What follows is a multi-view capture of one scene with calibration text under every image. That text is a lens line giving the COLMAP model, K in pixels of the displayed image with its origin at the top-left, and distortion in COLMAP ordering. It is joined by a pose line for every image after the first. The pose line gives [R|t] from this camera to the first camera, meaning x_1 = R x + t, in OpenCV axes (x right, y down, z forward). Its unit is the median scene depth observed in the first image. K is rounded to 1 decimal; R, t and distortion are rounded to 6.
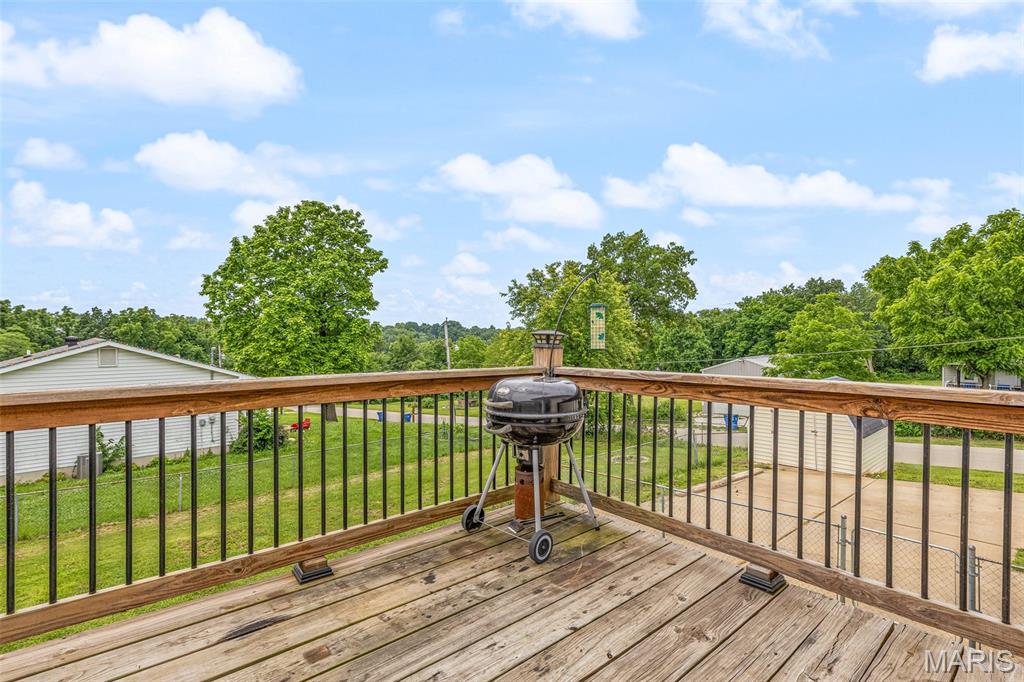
lens RADIAL K [[486.3, 0, 510.6], [0, 486.3, 345.0], [0, 0, 1]] dist [0.002383, -0.000888]
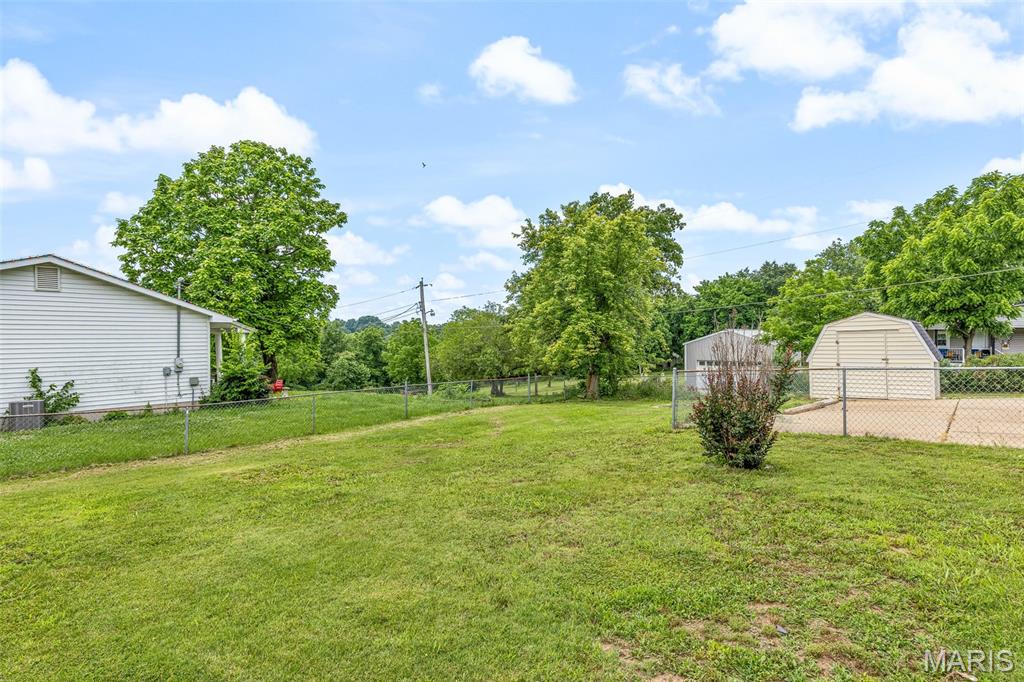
lens RADIAL K [[528.4, 0, 514.2], [0, 528.4, 340.8], [0, 0, 1]] dist [-0.004670, 0.000657]
pose [[0.988652, -0.000762, 0.150220, -0.112332], [0.001799, 0.999976, -0.006762, 0.064801], [-0.150211, 0.006956, 0.988629, 0.035671]]
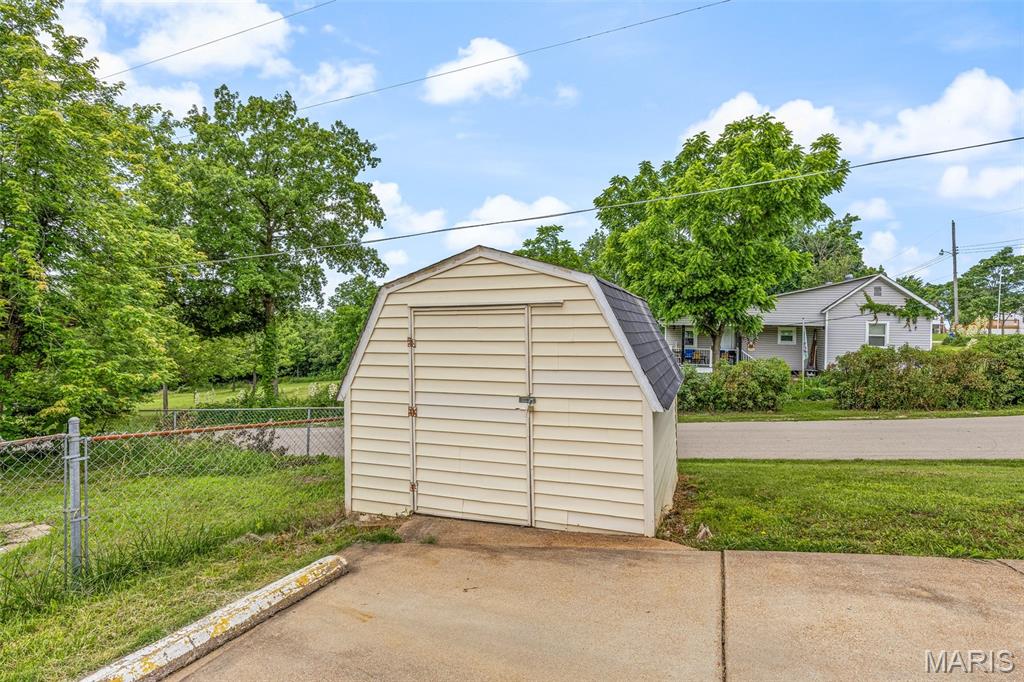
lens RADIAL K [[548.3, 0, 512.7], [0, 548.3, 337.3], [0, 0, 1]] dist [-0.004240, -0.000071]
pose [[0.868938, 0.012626, 0.494760, 0.197123], [-0.013365, 0.999909, -0.002044, 0.061973], [-0.494741, -0.004836, 0.869027, 0.312794]]
